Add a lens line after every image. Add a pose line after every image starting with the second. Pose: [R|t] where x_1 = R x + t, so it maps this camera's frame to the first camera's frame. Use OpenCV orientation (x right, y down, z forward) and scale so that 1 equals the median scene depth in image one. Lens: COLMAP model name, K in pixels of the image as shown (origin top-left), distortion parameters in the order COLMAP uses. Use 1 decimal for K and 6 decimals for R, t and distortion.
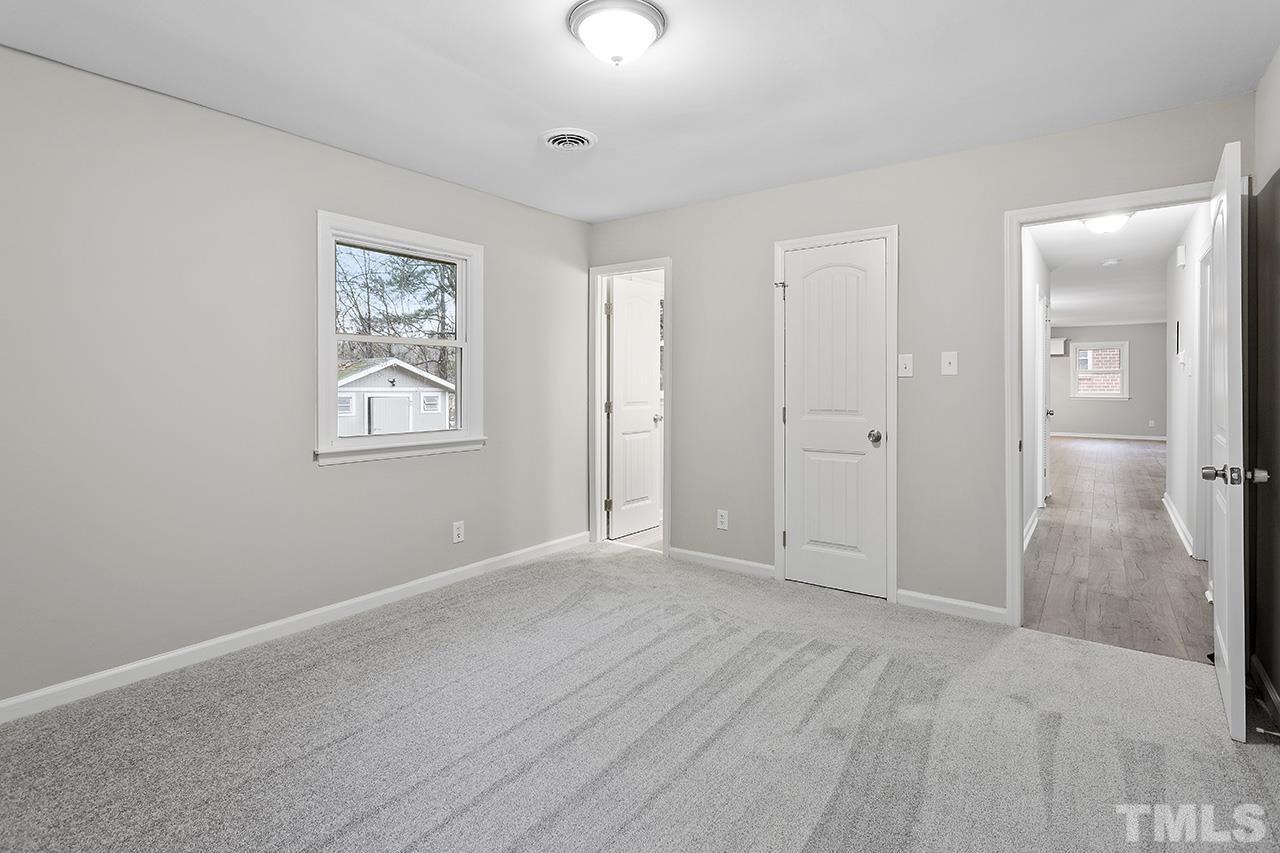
lens RADIAL K [[610.9, 0, 673.4], [0, 610.9, 396.2], [0, 0, 1]] dist [-0.001416, -0.000212]
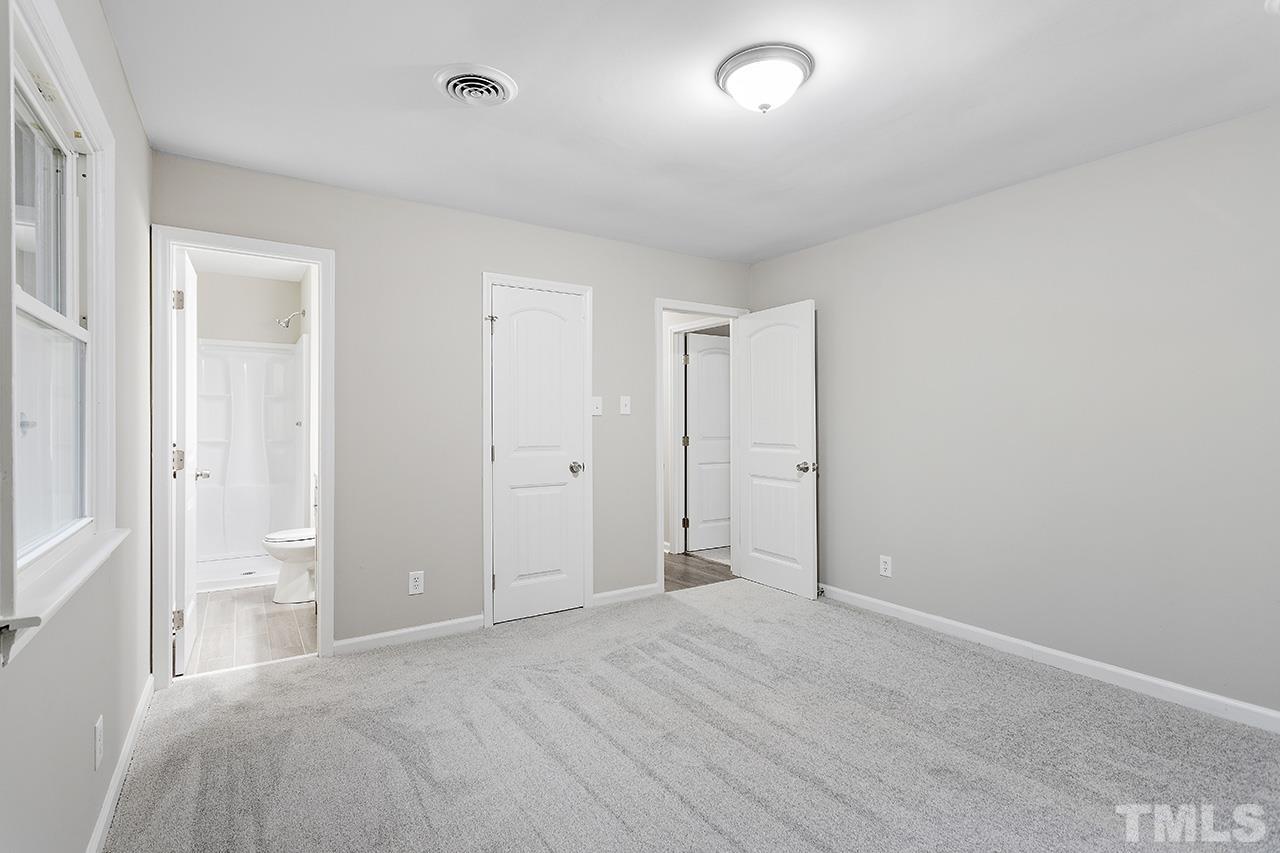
lens RADIAL K [[614.7, 0, 645.8], [0, 614.7, 416.6], [0, 0, 1]] dist [0.000661, -0.000311]
pose [[0.359783, -0.007378, 0.933007, -0.724320], [0.006441, 0.999965, 0.005424, -0.035977], [-0.933014, 0.004058, 0.359818, 0.486329]]
